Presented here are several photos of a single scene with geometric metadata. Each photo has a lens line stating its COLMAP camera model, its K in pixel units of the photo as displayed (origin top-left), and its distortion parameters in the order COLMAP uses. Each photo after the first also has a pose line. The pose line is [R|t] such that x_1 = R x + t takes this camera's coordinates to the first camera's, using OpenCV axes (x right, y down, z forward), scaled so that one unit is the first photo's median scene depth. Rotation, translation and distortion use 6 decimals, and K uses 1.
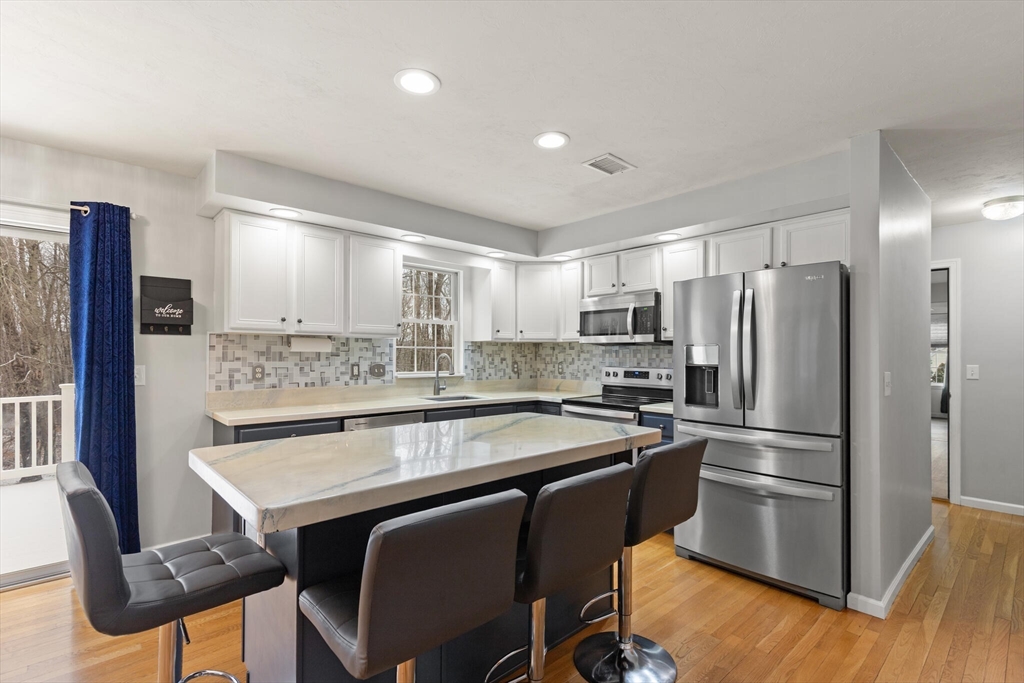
lens RADIAL K [[469.9, 0, 511.0], [0, 469.9, 356.2], [0, 0, 1]] dist [0.004889, 0.000549]
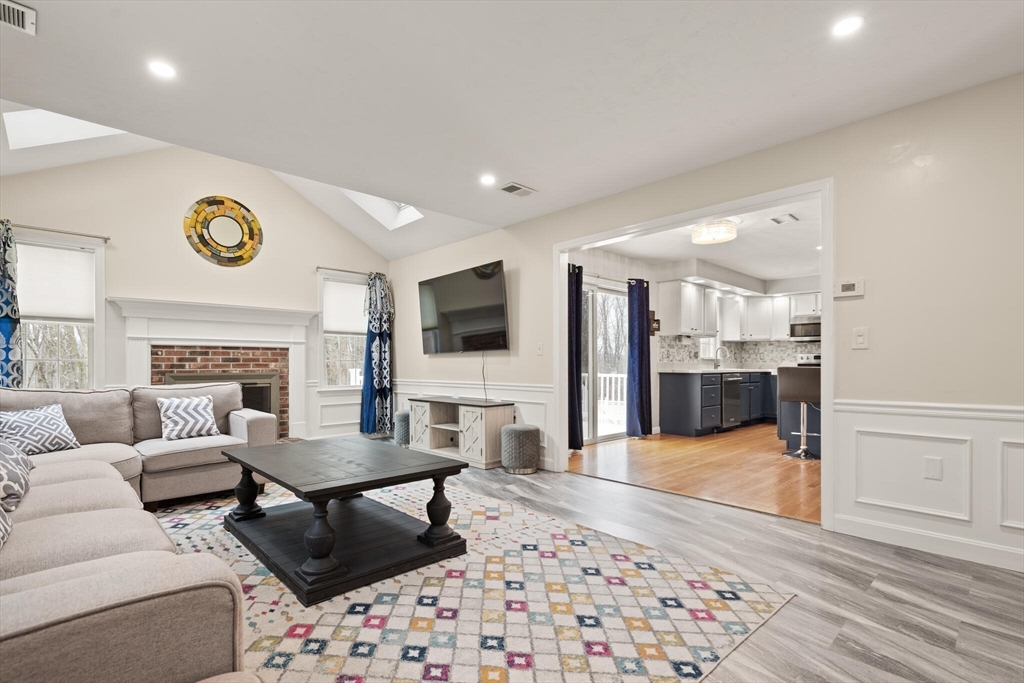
lens RADIAL K [[469.9, 0, 520.8], [0, 469.9, 364.2], [0, 0, 1]] dist [0.004889, 0.000549]
pose [[0.999772, -0.003214, 0.021091, -1.053997], [0.003209, 0.999995, 0.000268, 0.066338], [-0.021092, -0.000201, 0.999778, -0.927252]]
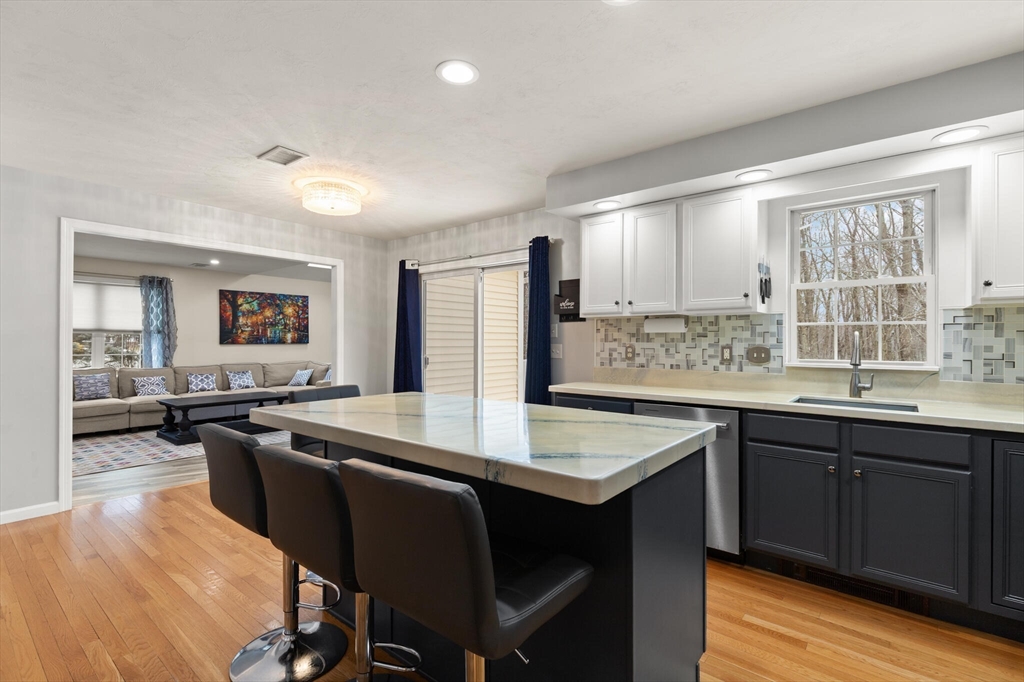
lens RADIAL K [[469.9, 0, 521.5], [0, 469.9, 342.5], [0, 0, 1]] dist [0.004889, 0.000549]
pose [[0.164989, -0.002869, -0.986291, 0.429311], [-0.005271, 0.999979, -0.003791, 0.014564], [0.986281, 0.005825, 0.164970, 0.481718]]
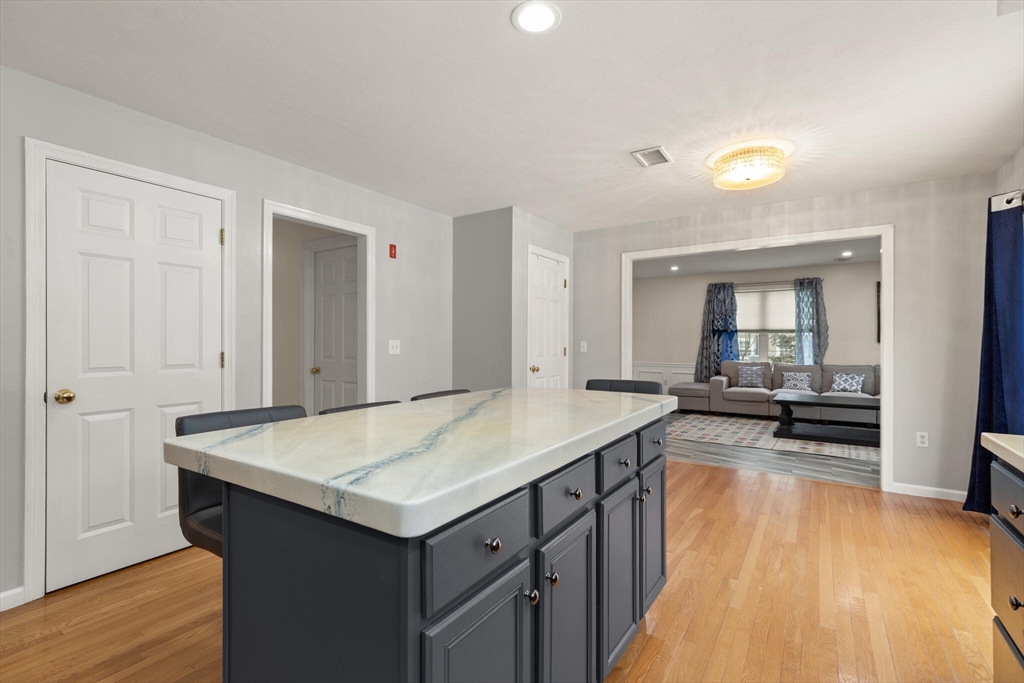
lens RADIAL K [[469.9, 0, 519.8], [0, 469.9, 346.0], [0, 0, 1]] dist [0.004889, 0.000549]
pose [[-0.965987, -0.001467, -0.258588, 0.028646], [-0.004887, 0.999909, 0.012584, 0.019074], [0.258546, 0.013419, -0.965906, 0.931827]]
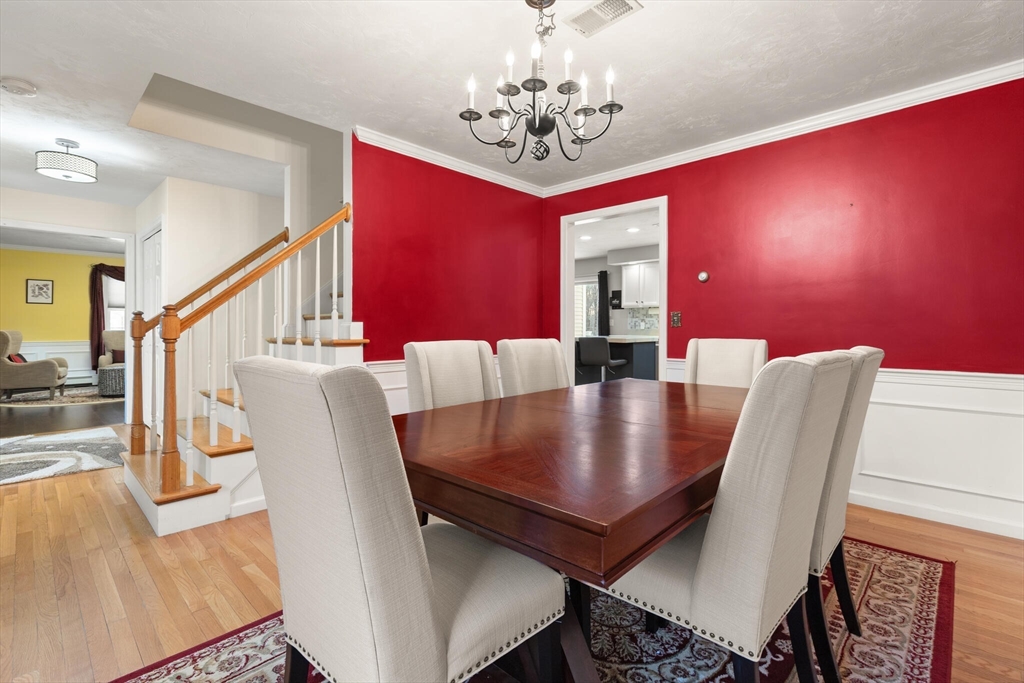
lens RADIAL K [[469.9, 0, 519.7], [0, 469.9, 325.4], [0, 0, 1]] dist [0.004889, 0.000549]
pose [[0.075223, -0.001994, -0.997165, 1.679855], [-0.005479, 0.999982, -0.002413, 0.051661], [0.997152, 0.005645, 0.075211, 0.111251]]
